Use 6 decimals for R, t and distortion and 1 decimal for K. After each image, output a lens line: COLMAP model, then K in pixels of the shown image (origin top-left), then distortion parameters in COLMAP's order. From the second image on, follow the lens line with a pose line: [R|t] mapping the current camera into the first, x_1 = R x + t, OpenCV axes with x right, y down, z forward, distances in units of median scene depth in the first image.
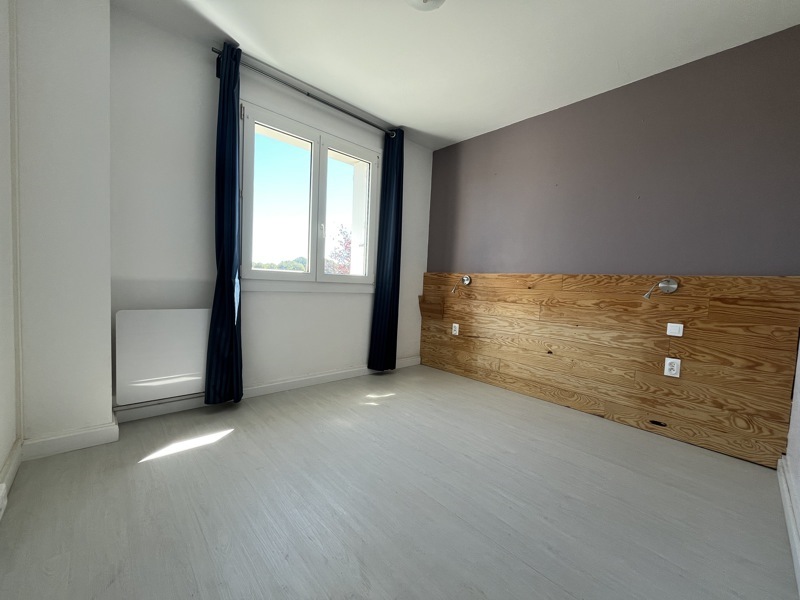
lens RADIAL K [[326.2, 0, 398.8], [0, 326.2, 303.5], [0, 0, 1]] dist [-0.001785, -0.000066]
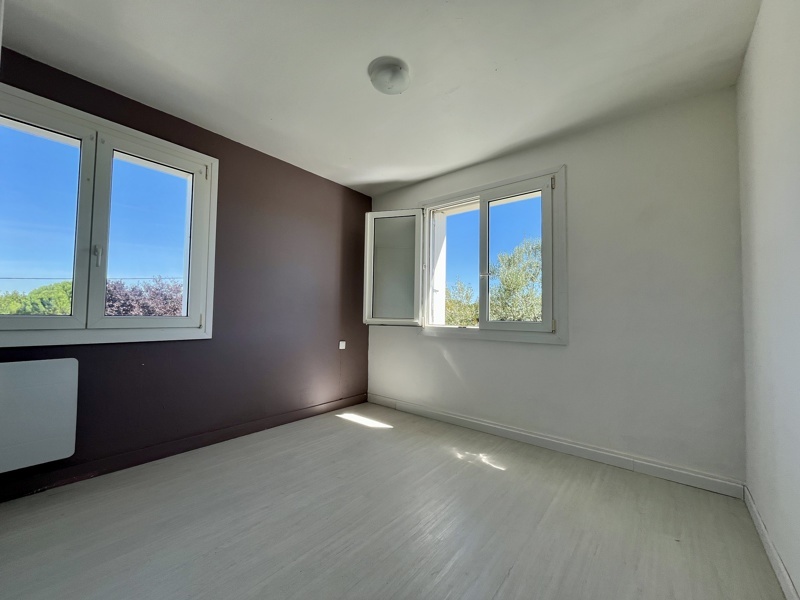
lens RADIAL K [[326.2, 0, 398.8], [0, 326.2, 303.5], [0, 0, 1]] dist [-0.001785, -0.000066]
pose [[0.131802, -0.096174, -0.986600, 0.874715], [-0.081137, 0.990896, -0.107432, -0.017060], [0.987950, 0.094210, 0.122799, 0.665000]]
